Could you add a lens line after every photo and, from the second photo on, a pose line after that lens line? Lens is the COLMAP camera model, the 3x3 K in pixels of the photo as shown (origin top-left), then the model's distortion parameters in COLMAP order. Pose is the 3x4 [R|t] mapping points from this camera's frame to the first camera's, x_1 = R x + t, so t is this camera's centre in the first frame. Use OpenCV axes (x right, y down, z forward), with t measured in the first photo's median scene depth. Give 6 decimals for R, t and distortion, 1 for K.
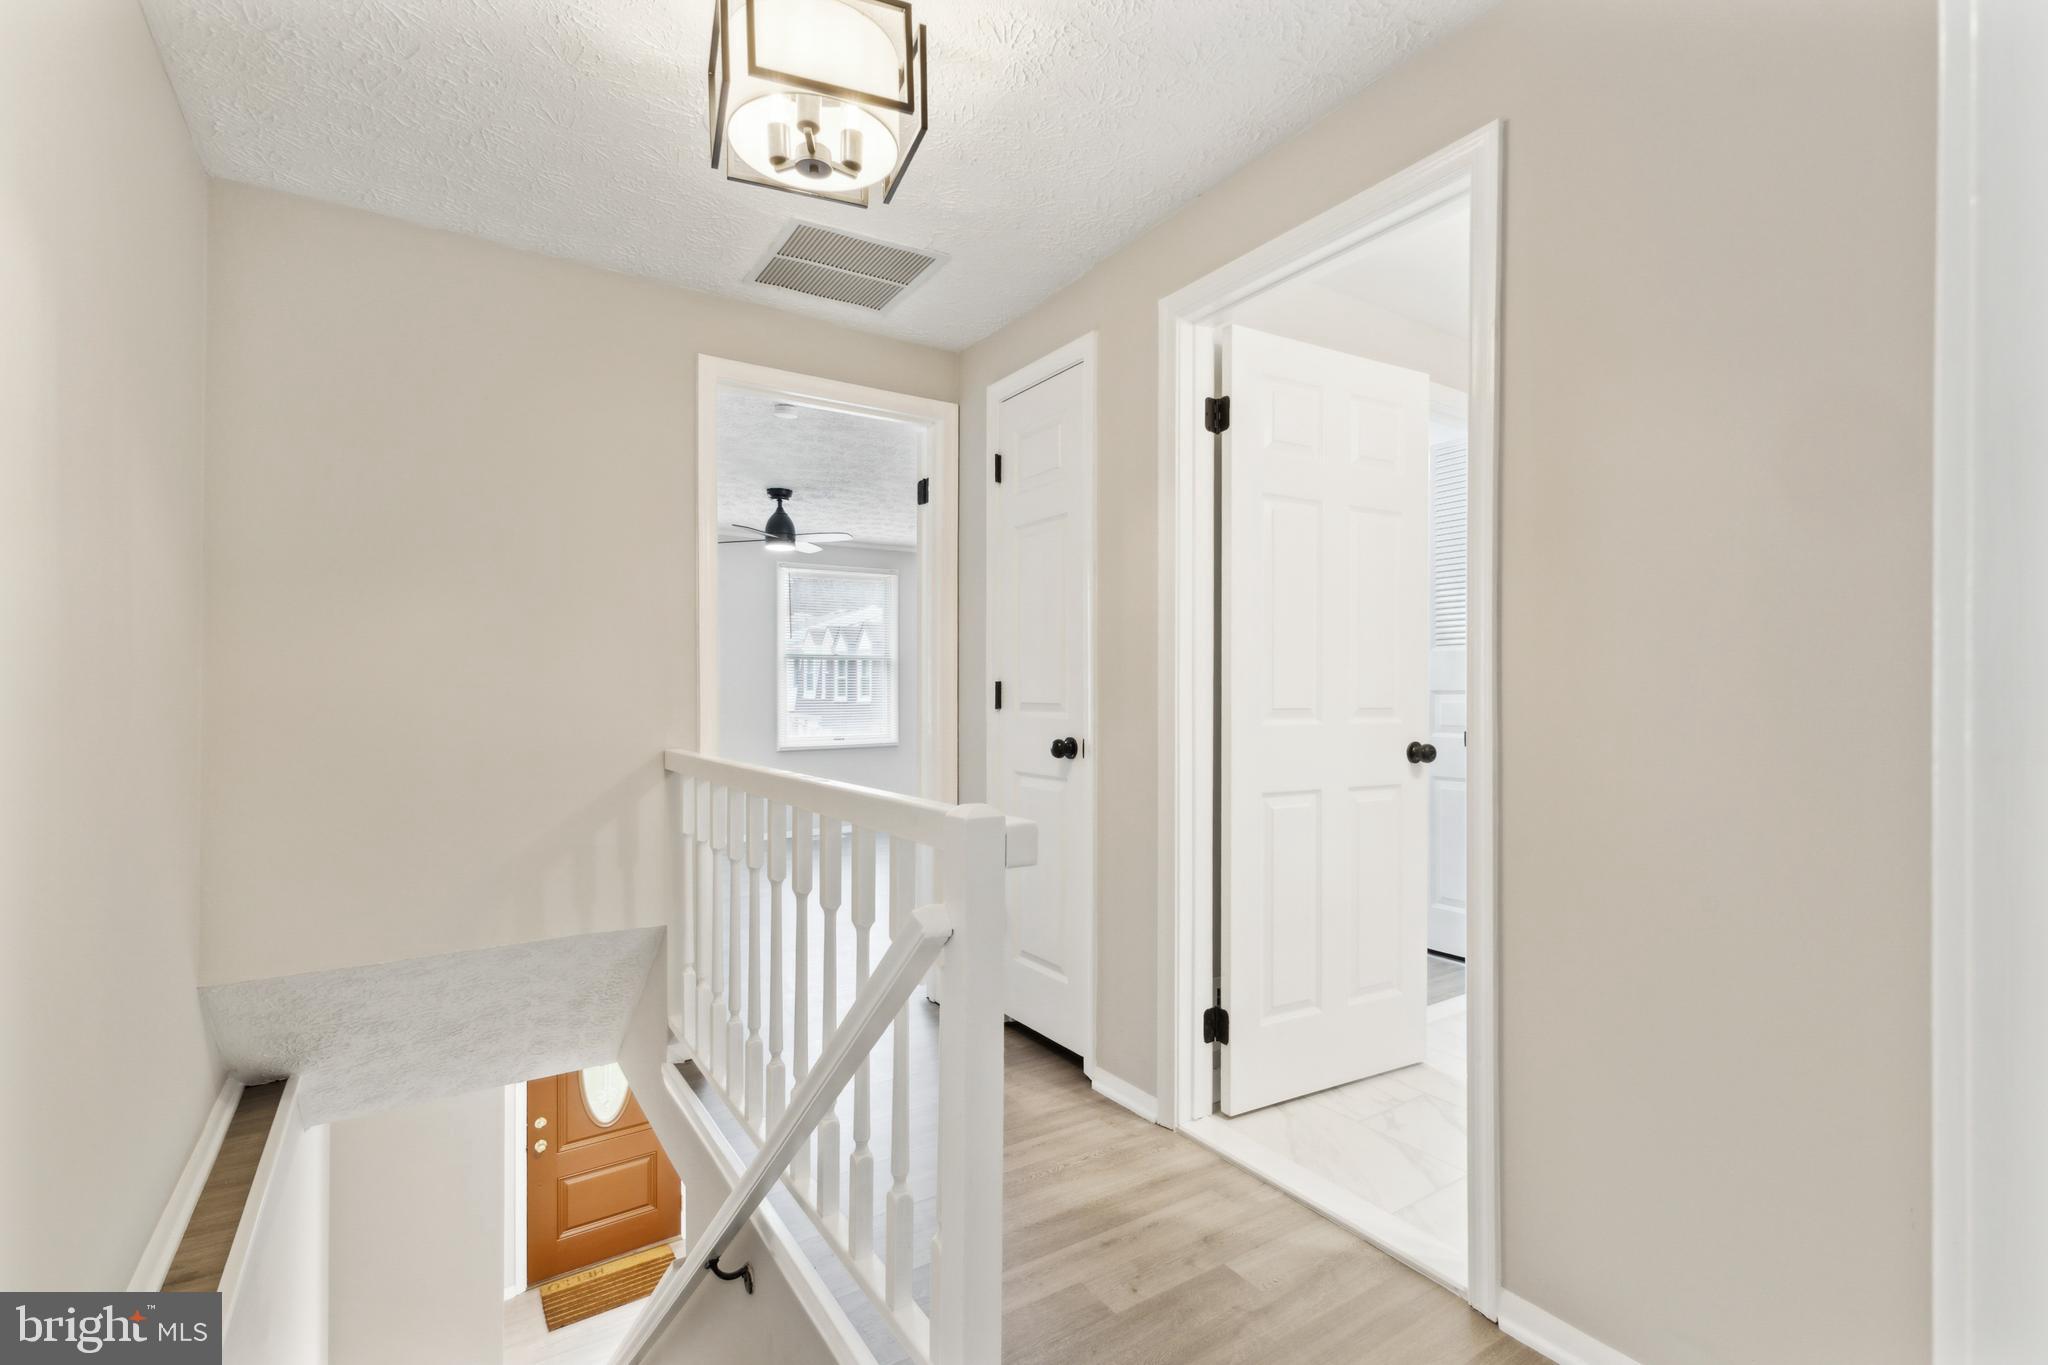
lens RADIAL K [[913.2, 0, 1014.6], [0, 913.2, 696.7], [0, 0, 1]] dist [0.015212, -0.000727]
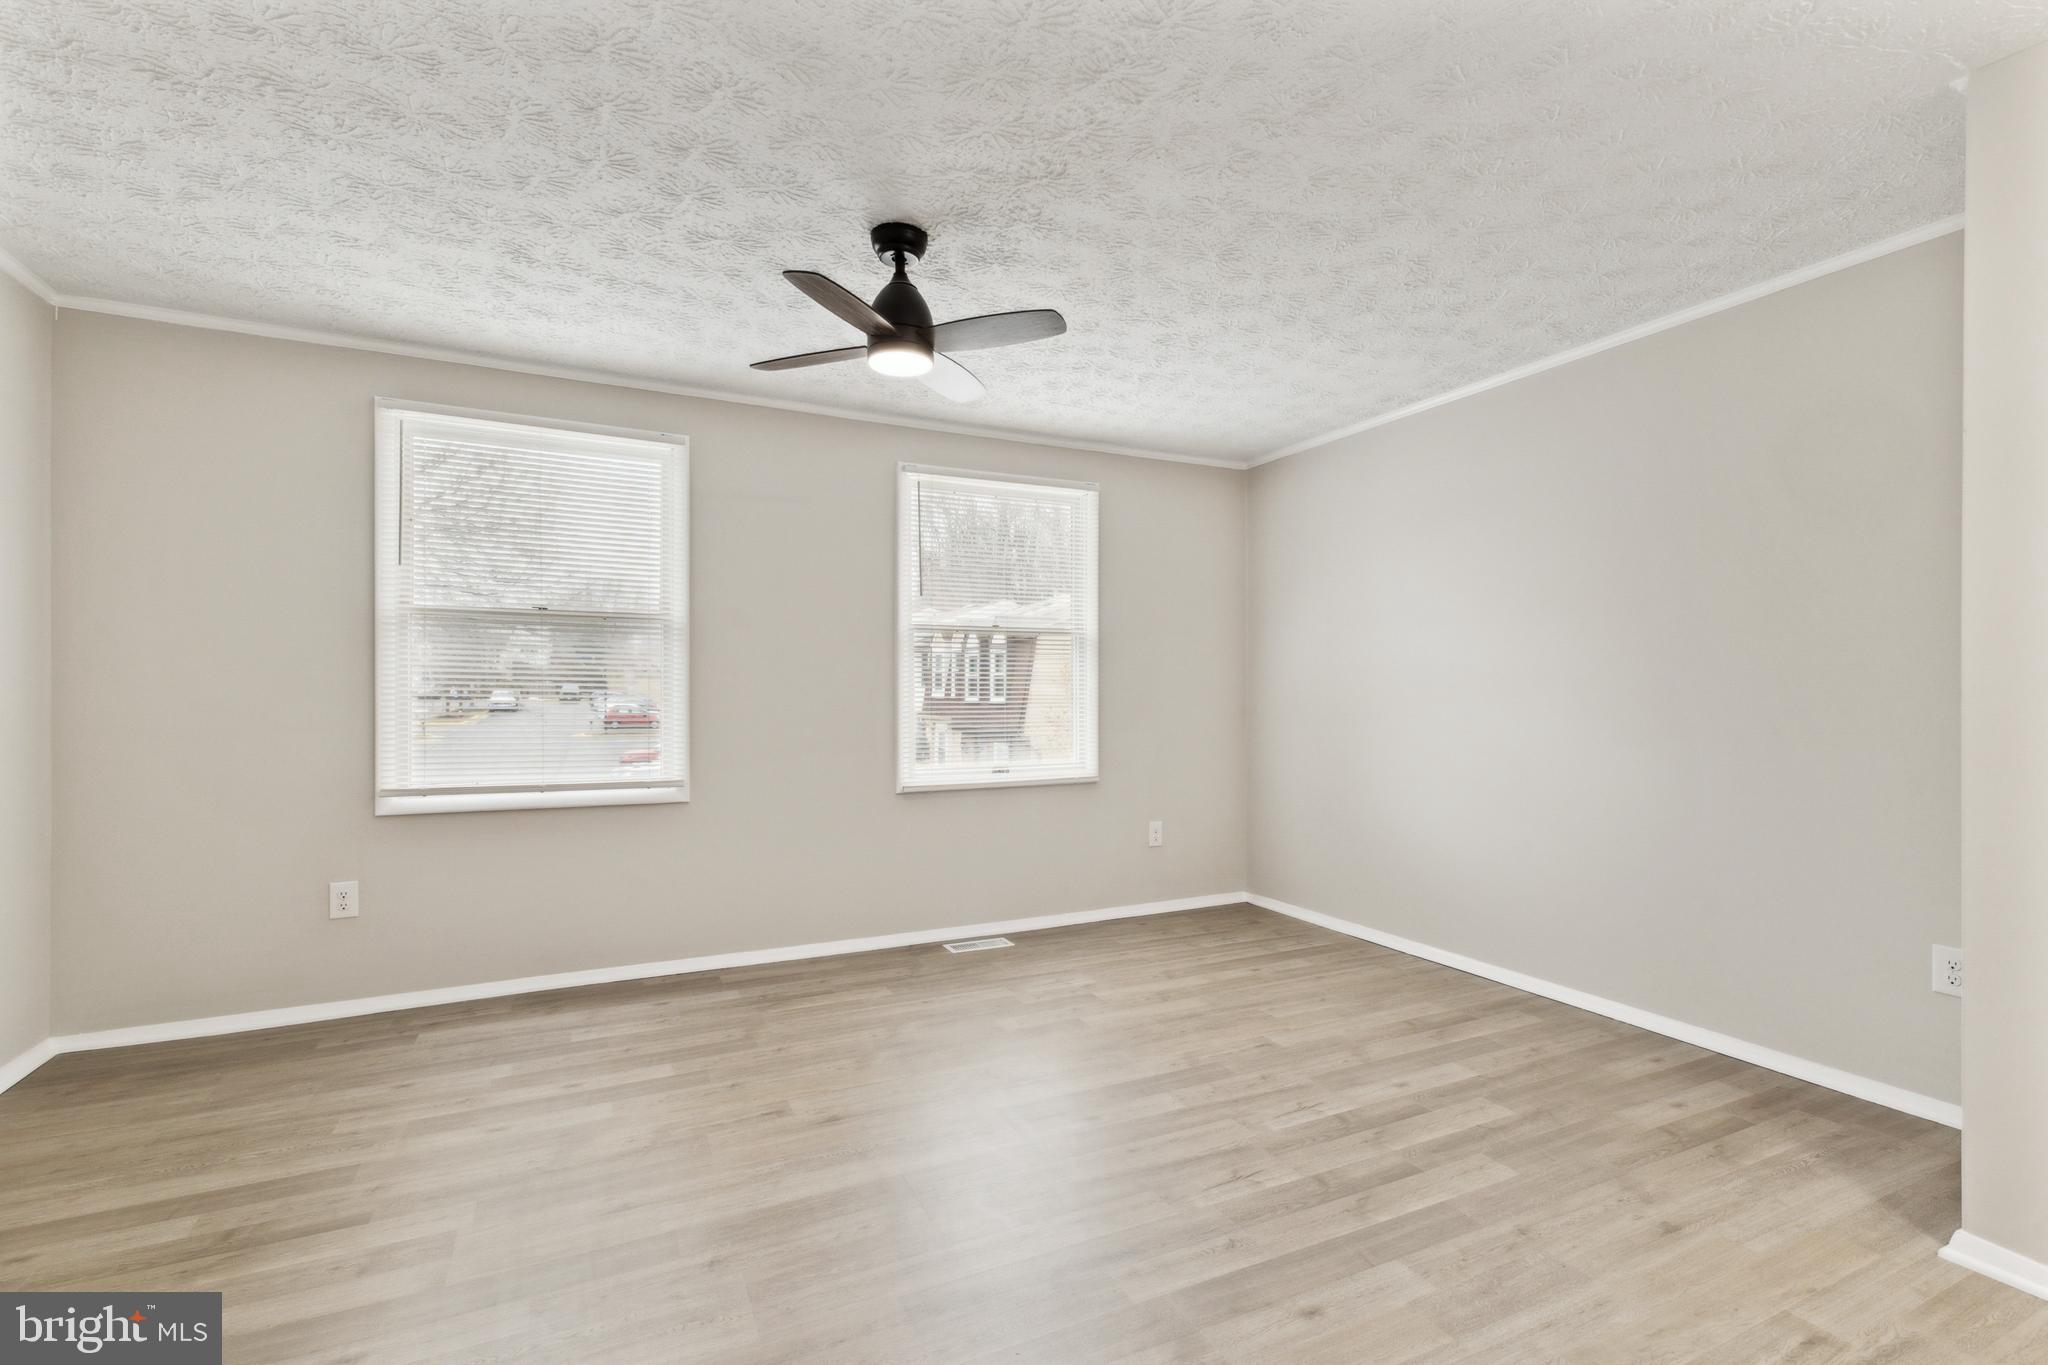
lens RADIAL K [[913.2, 0, 1036.2], [0, 913.2, 700.9], [0, 0, 1]] dist [0.015212, -0.000727]
pose [[0.993644, 0.017044, -0.111275, -0.100251], [-0.016705, 0.999853, 0.003984, -0.000161], [0.111326, -0.002100, 0.993782, 0.410864]]
